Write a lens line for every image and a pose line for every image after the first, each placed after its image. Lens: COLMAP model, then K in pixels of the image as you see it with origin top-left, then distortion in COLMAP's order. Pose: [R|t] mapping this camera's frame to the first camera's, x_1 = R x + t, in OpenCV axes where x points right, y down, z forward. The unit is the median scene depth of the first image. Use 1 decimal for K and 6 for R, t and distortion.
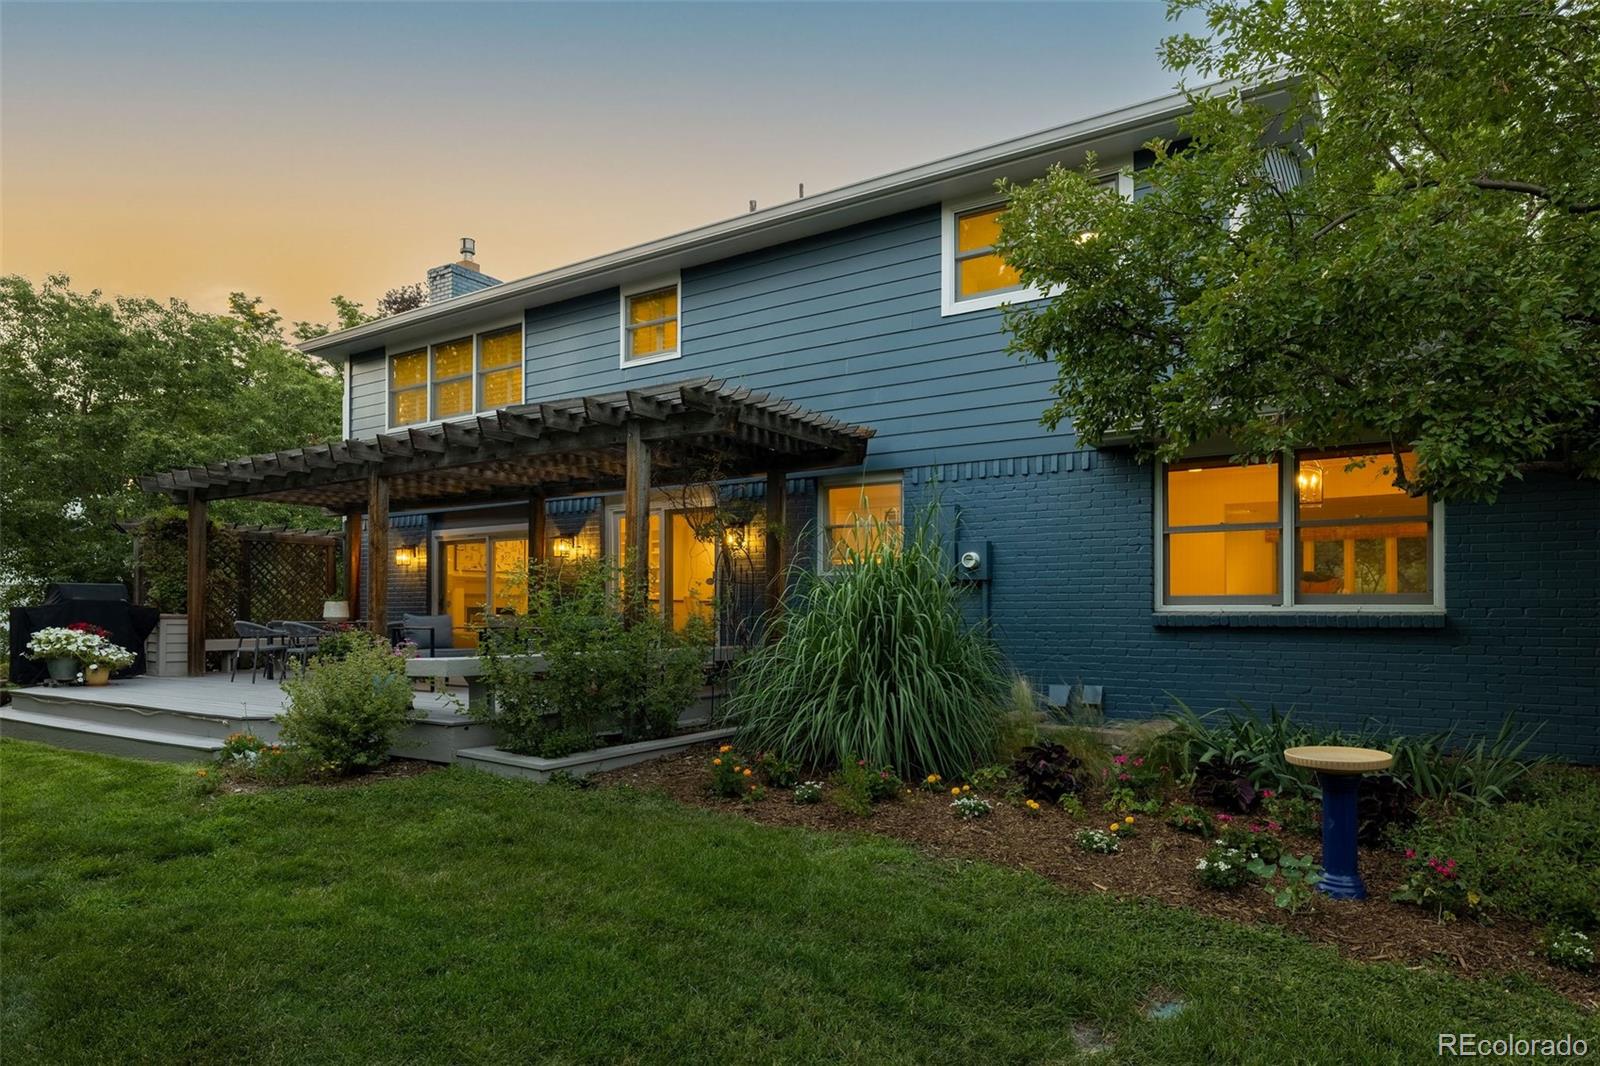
lens RADIAL K [[902.0, 0, 801.6], [0, 902.0, 610.6], [0, 0, 1]] dist [0.001047, 0.000093]
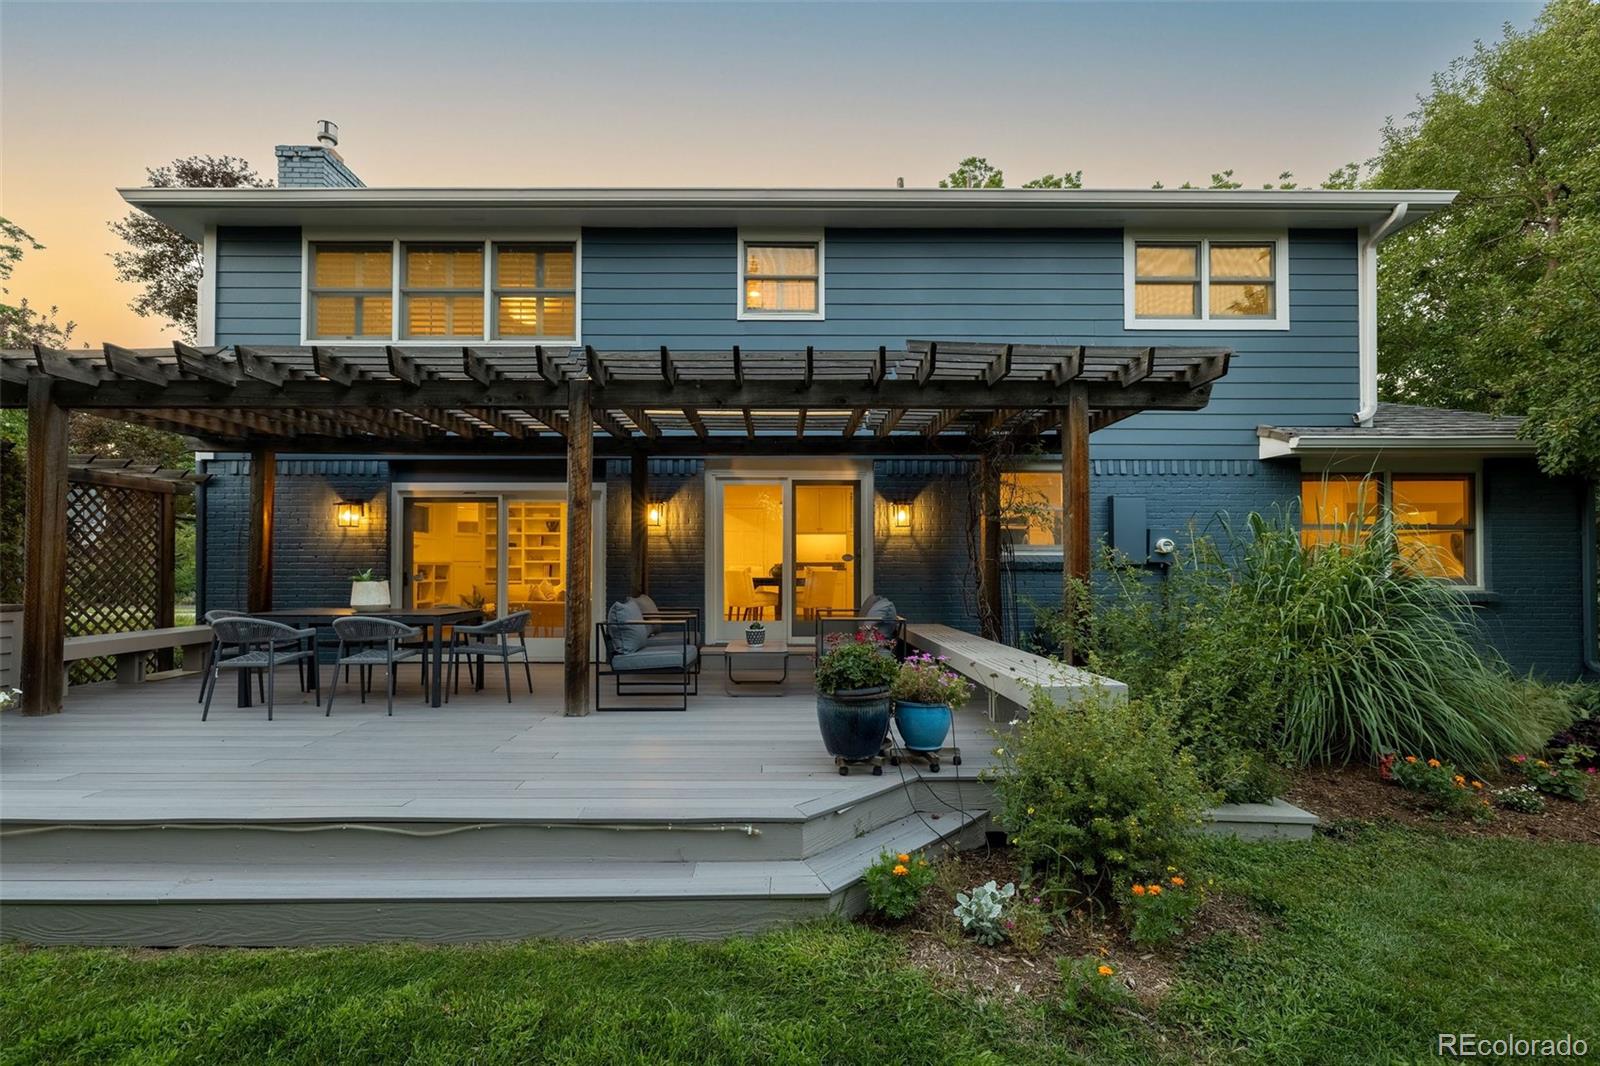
lens RADIAL K [[698.6, 0, 792.4], [0, 698.6, 562.5], [0, 0, 1]] dist [-0.001539, -0.000139]
pose [[0.846652, 0.006563, 0.532107, -0.474717], [-0.002073, 0.999957, -0.009034, -0.017875], [-0.532144, 0.006546, 0.846629, 0.347258]]
